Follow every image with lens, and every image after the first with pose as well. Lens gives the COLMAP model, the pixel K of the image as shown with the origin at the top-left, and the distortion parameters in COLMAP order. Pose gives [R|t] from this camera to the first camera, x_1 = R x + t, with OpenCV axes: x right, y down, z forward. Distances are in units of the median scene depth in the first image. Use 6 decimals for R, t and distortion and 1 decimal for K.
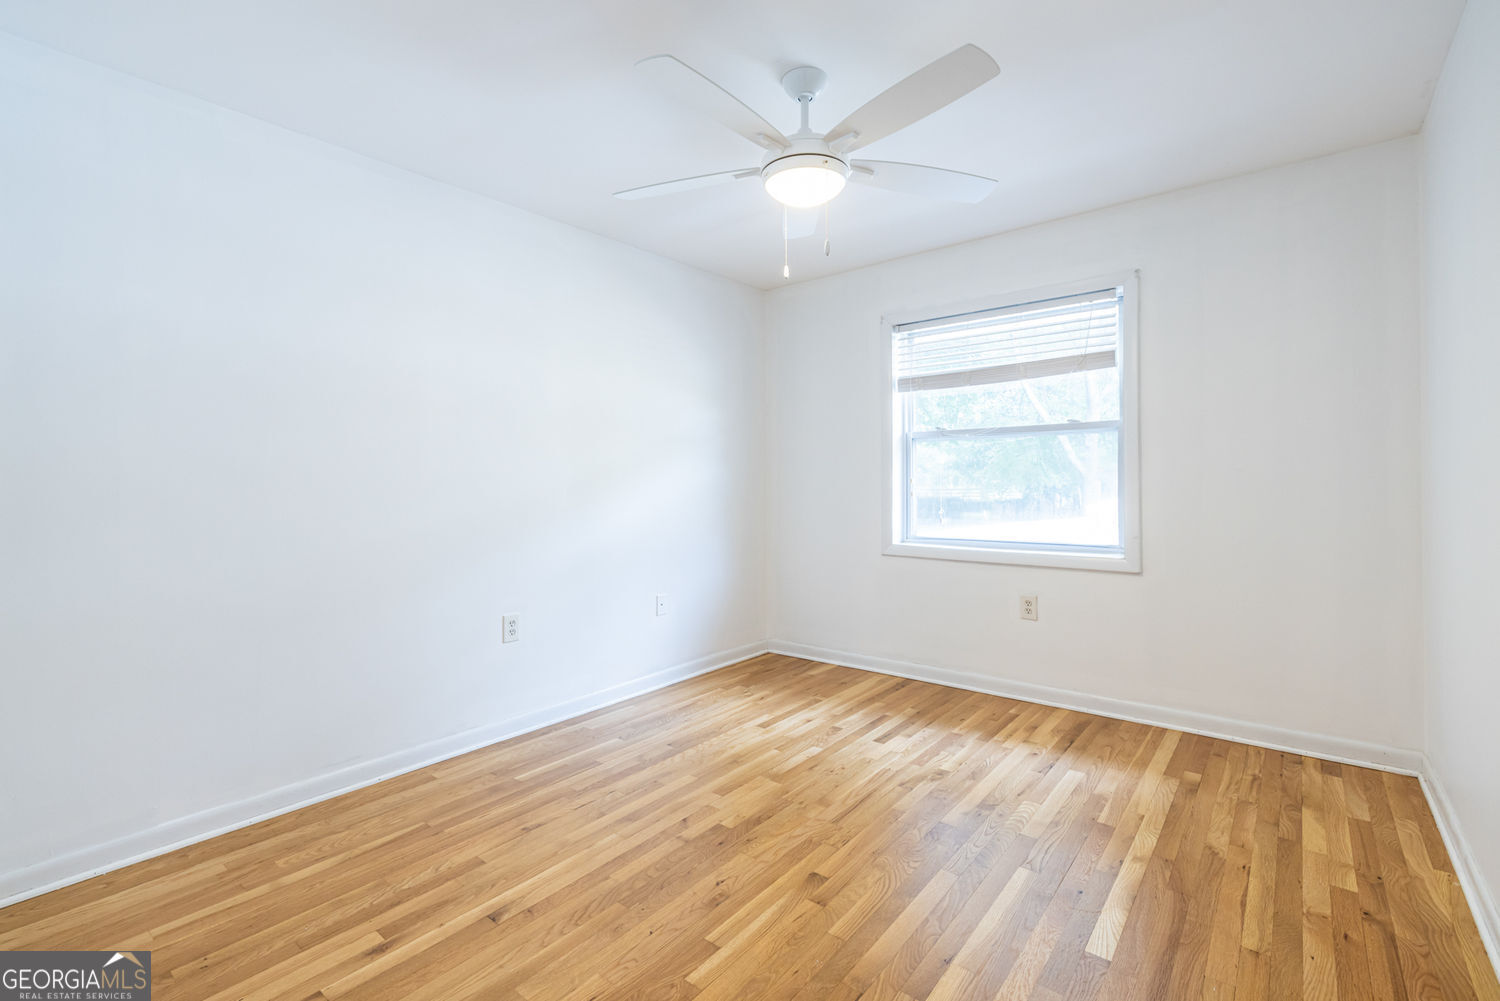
lens RADIAL K [[645.1, 0, 758.4], [0, 645.1, 499.5], [0, 0, 1]] dist [0.001487, -0.000130]
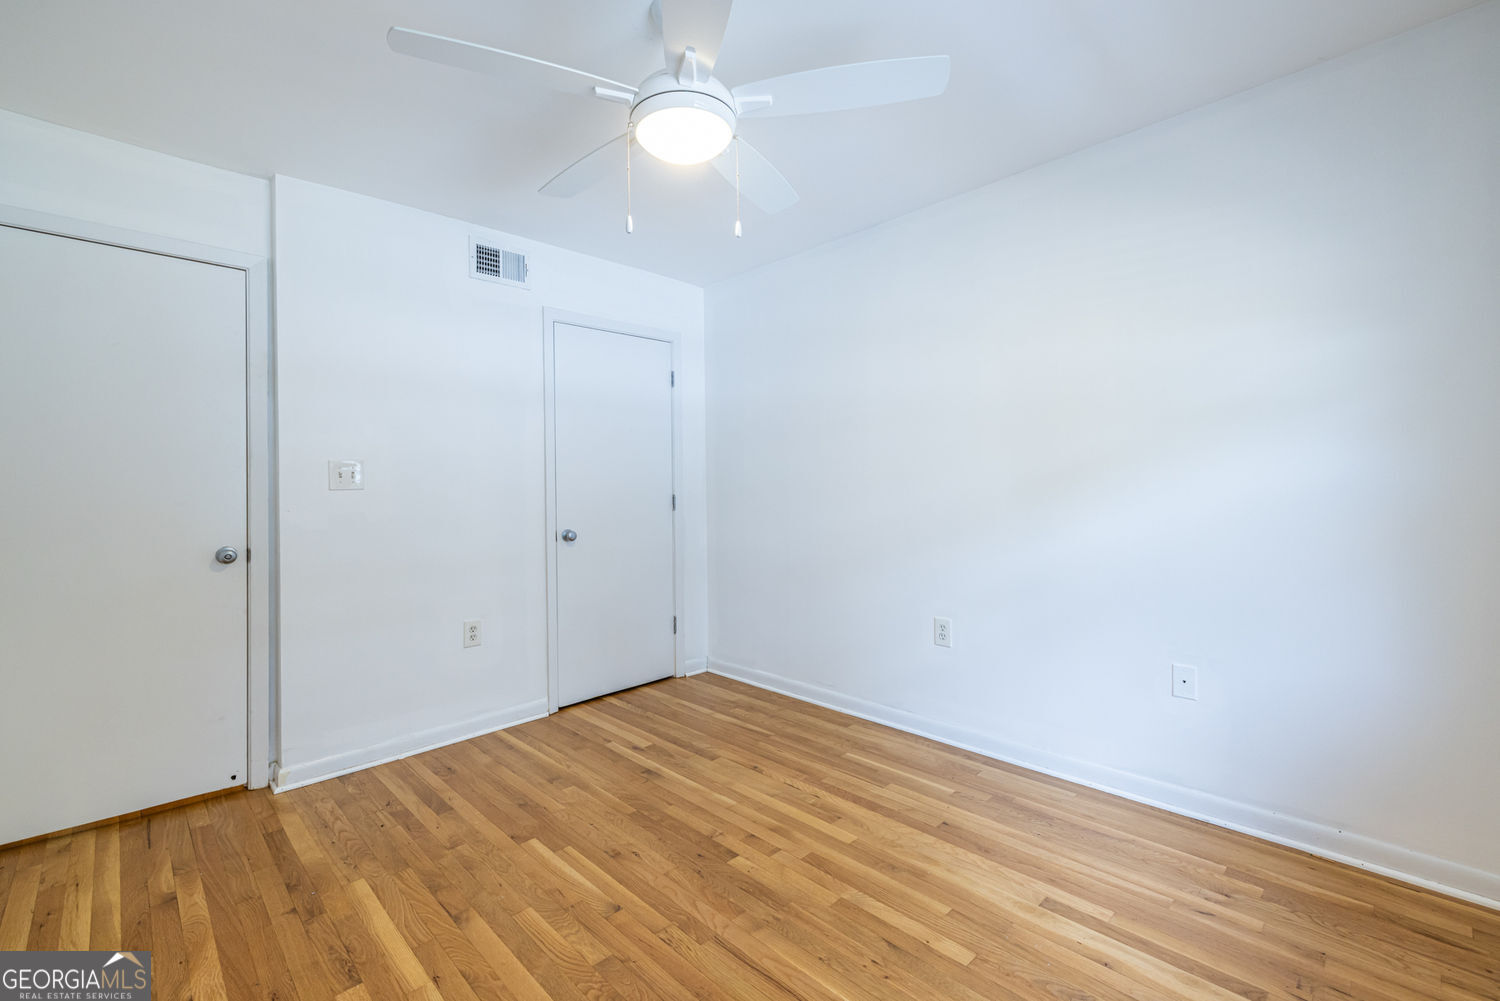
lens RADIAL K [[633.4, 0, 744.8], [0, 633.4, 499.4], [0, 0, 1]] dist [0.000043, 0.000084]
pose [[-0.098913, 0.031299, -0.994604, 0.724503], [-0.011867, 0.999397, 0.032630, -0.038865], [0.995025, 0.015030, -0.098482, 0.944281]]
